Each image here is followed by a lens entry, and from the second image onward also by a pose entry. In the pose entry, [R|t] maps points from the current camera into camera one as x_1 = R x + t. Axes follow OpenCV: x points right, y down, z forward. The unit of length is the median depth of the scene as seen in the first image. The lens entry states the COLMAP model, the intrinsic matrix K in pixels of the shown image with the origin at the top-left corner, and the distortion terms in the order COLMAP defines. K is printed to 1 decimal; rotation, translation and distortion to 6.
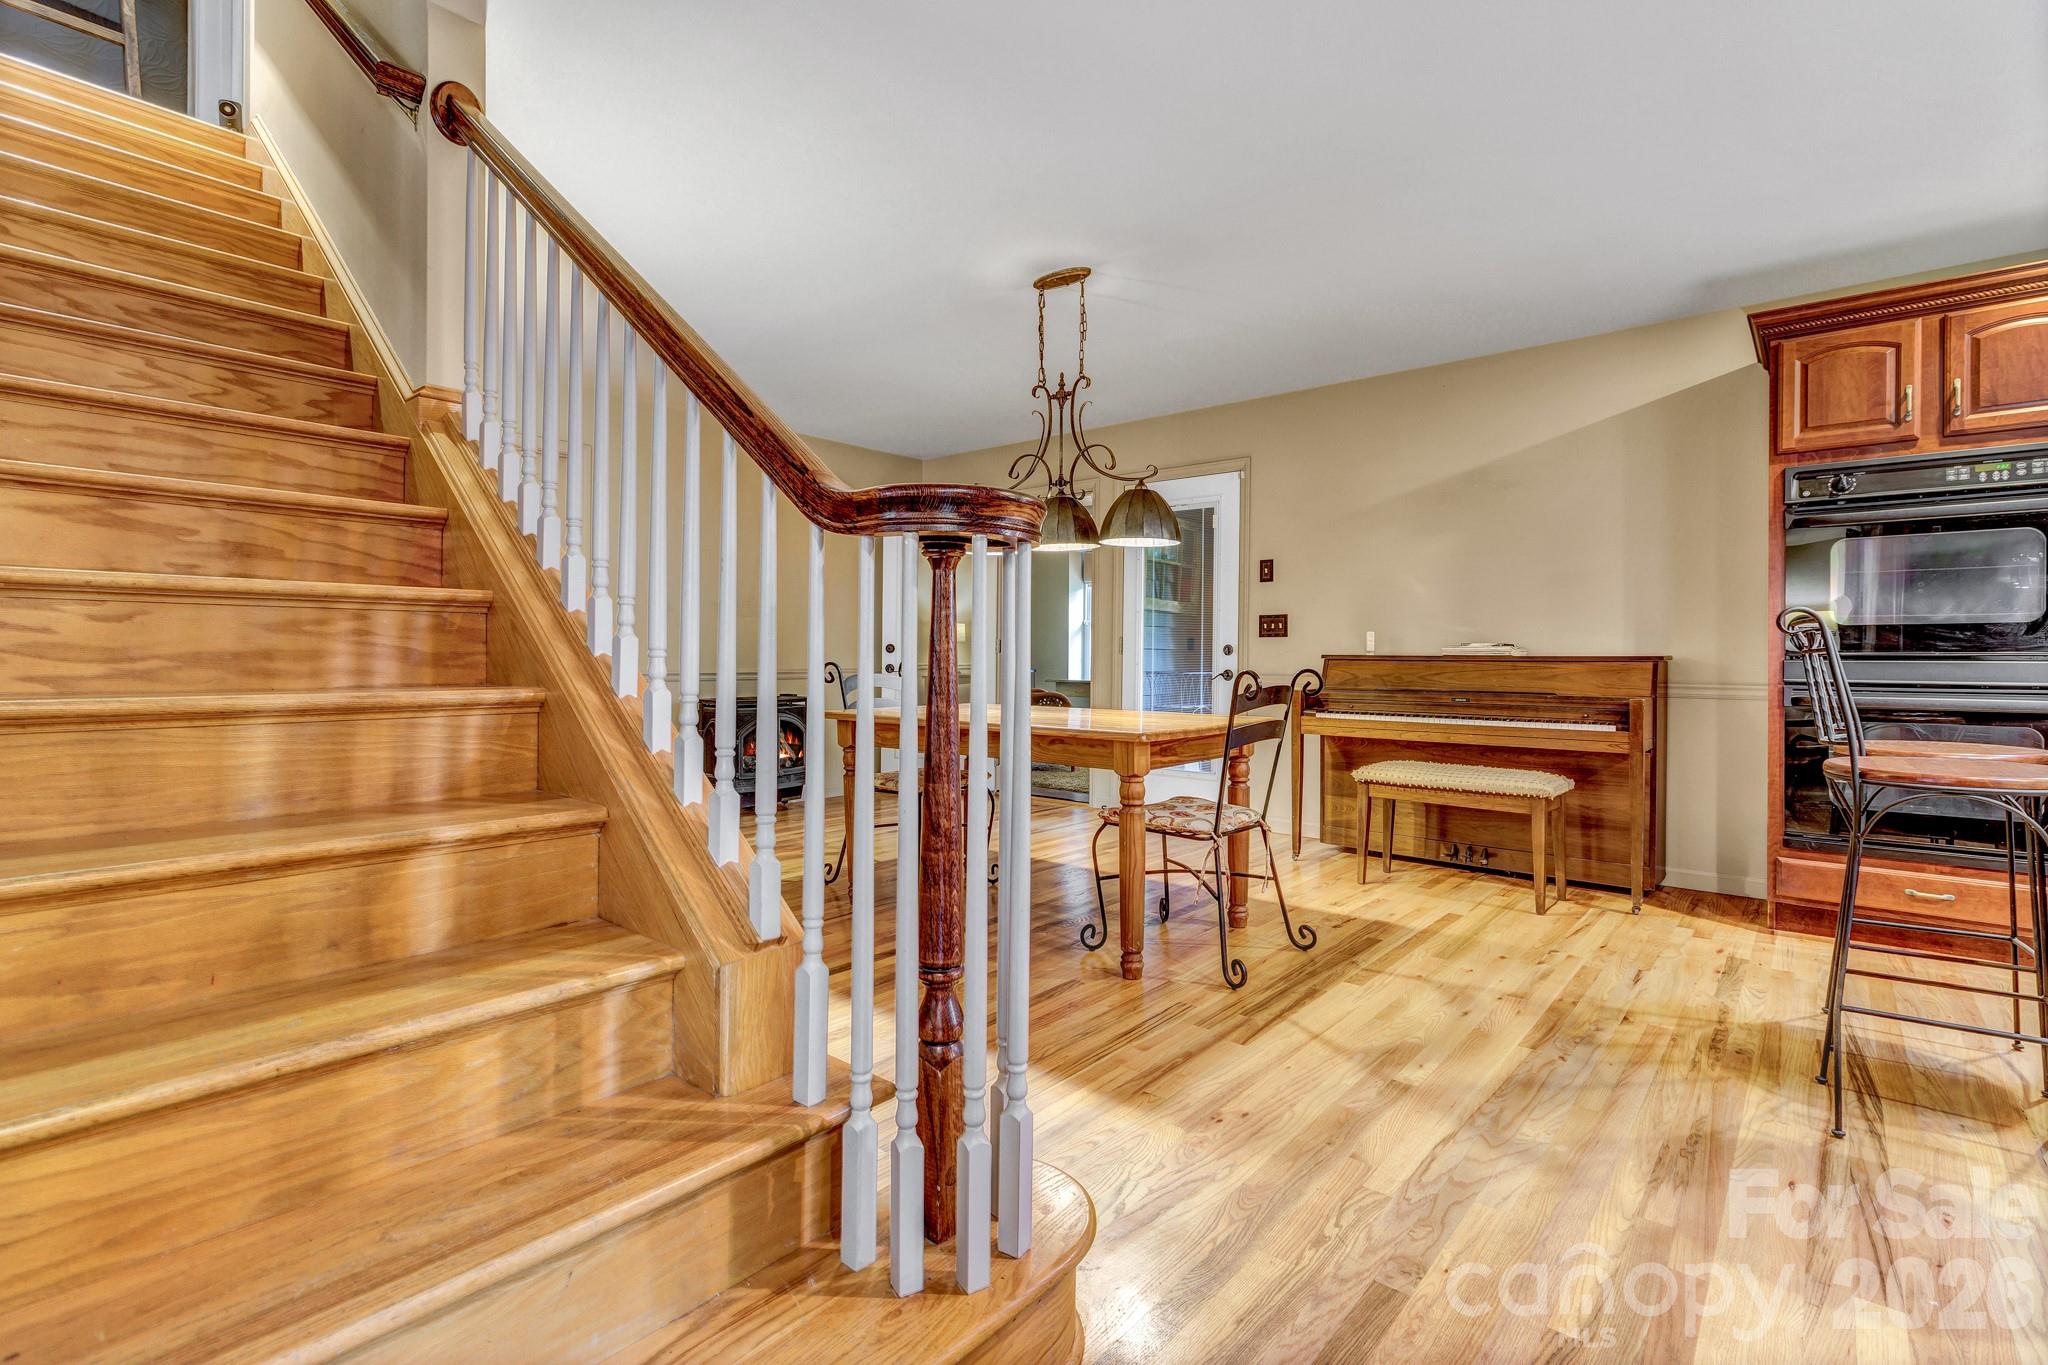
lens RADIAL K [[943.0, 0, 1030.8], [0, 943.0, 657.8], [0, 0, 1]] dist [0.000537, 0.000712]
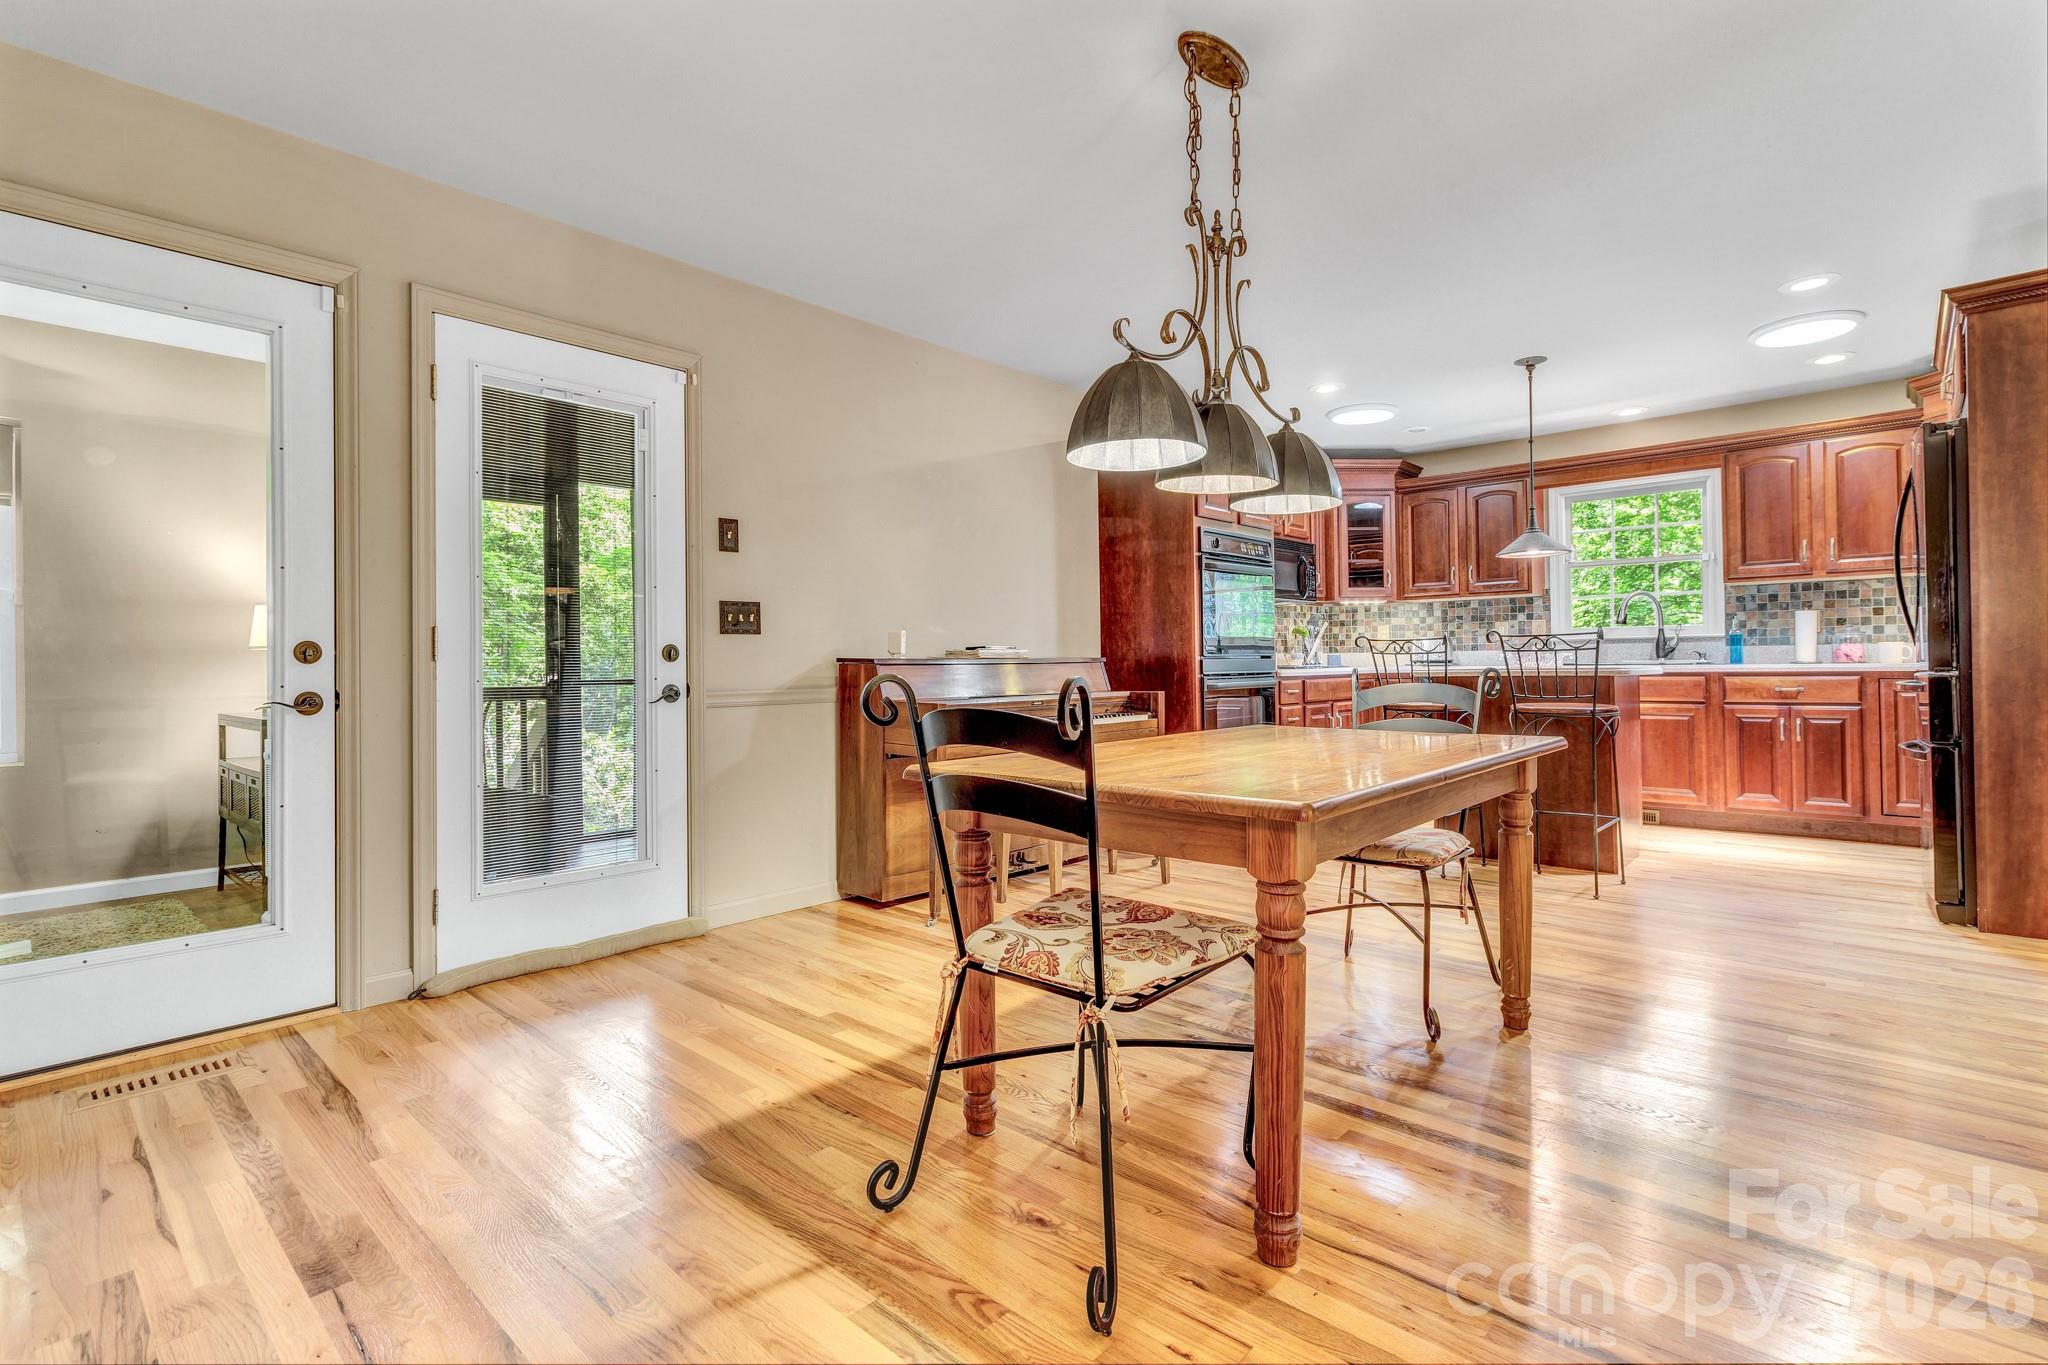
lens RADIAL K [[956.6, 0, 1031.6], [0, 956.6, 657.1], [0, 0, 1]] dist [0.003766, 0.000968]
pose [[0.035162, 0.001052, 0.999381, -0.616049], [0.013253, 0.999911, -0.001519, -0.002255], [-0.999294, 0.013298, 0.035145, 1.106869]]
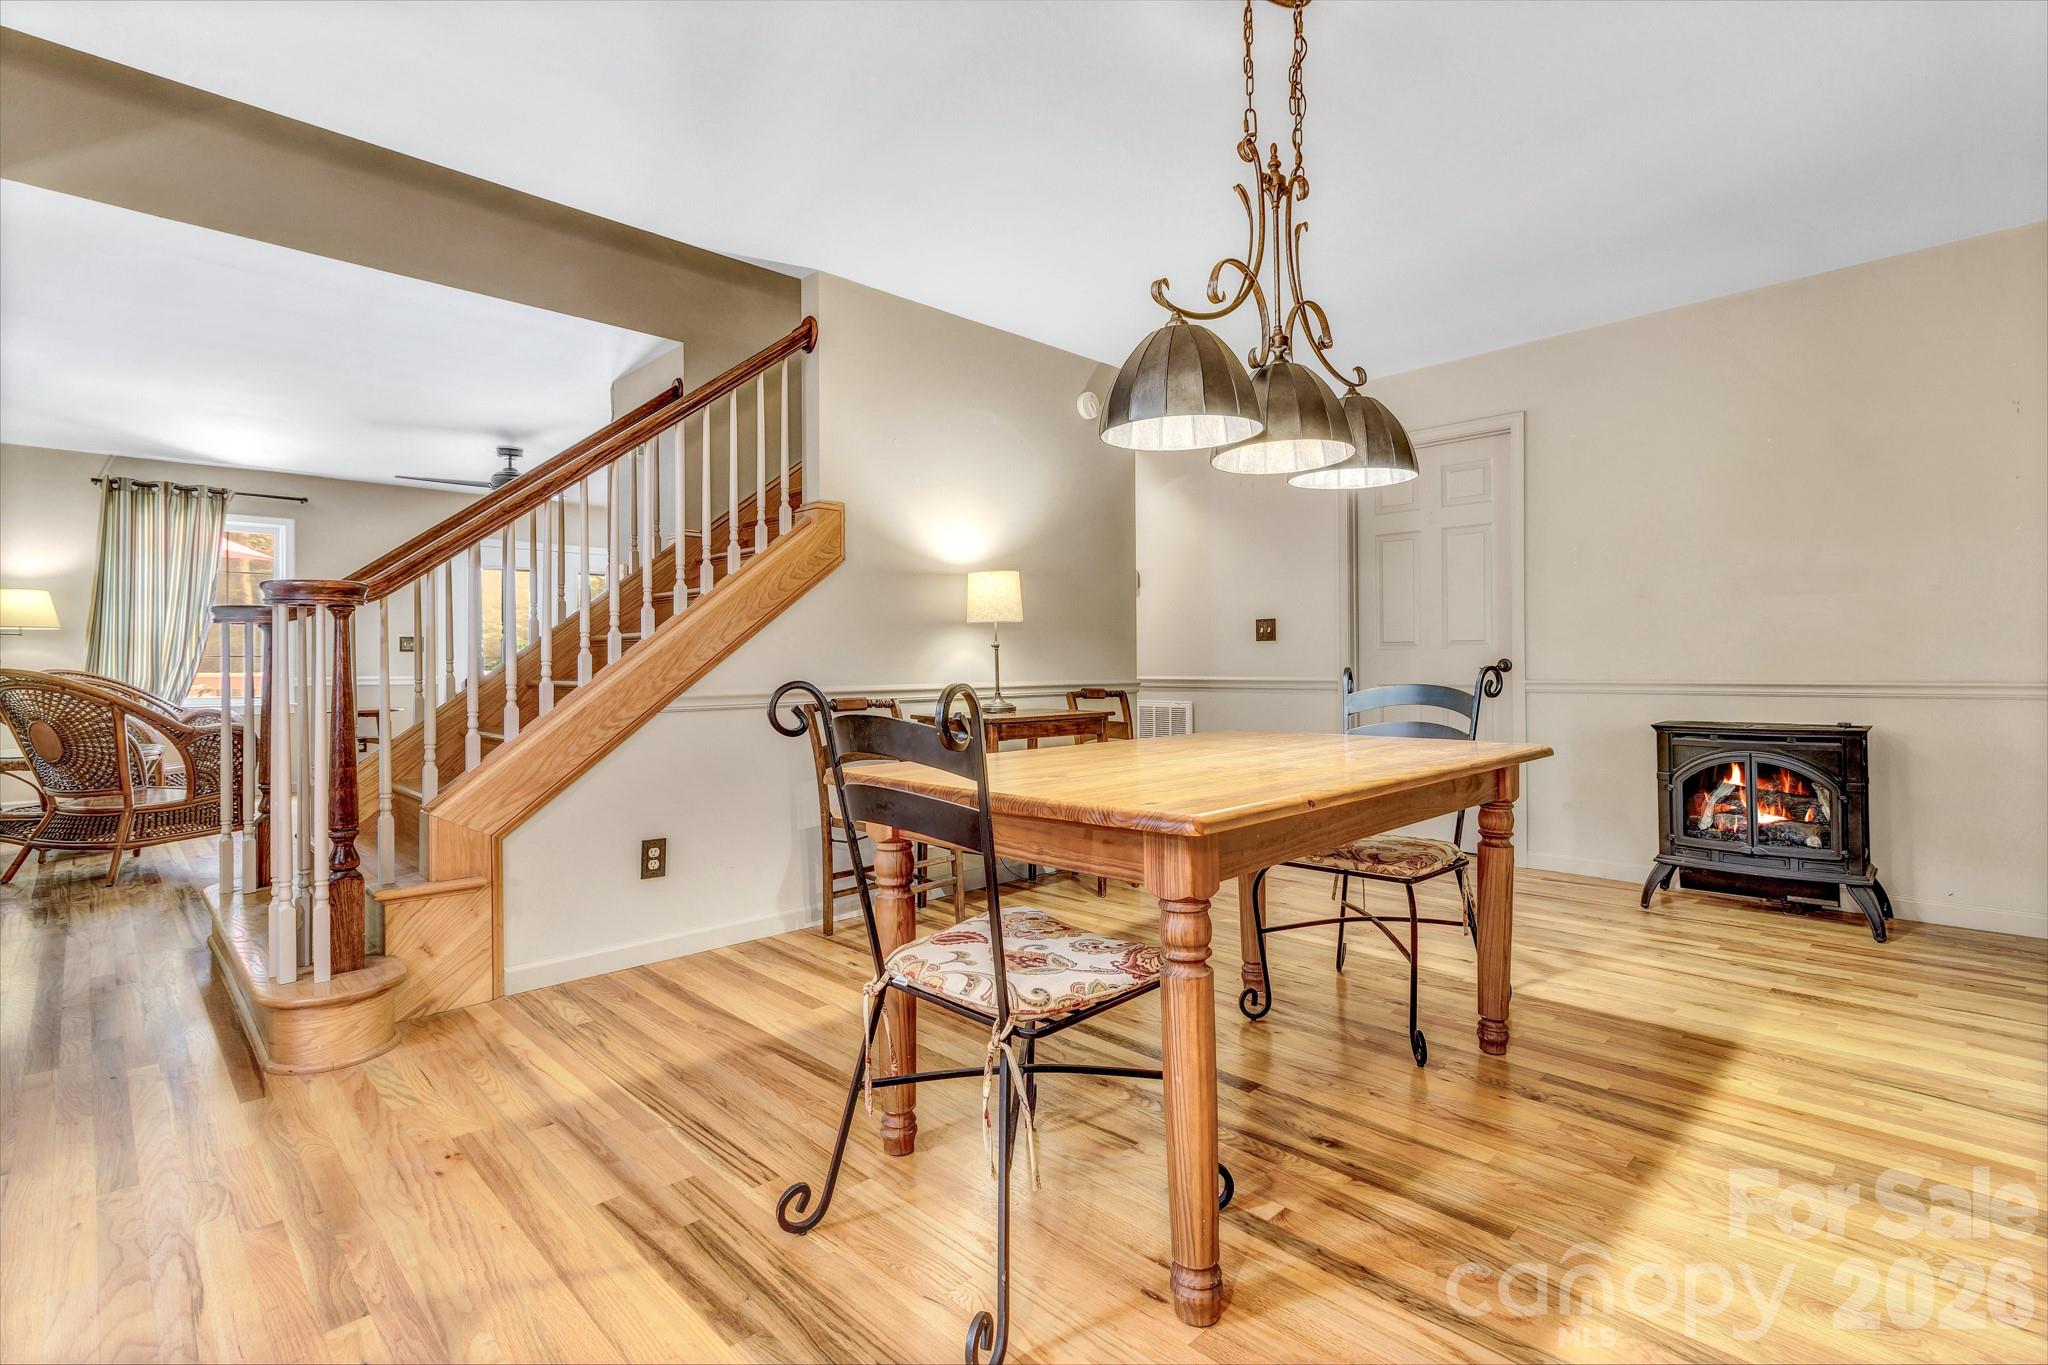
lens RADIAL K [[956.6, 0, 1031.6], [0, 956.6, 657.1], [0, 0, 1]] dist [0.003766, 0.000968]
pose [[-0.089008, -0.012358, -0.995954, 0.600954], [0.005059, 0.999905, -0.012859, 0.005362], [0.996018, -0.006183, -0.088937, 0.907357]]
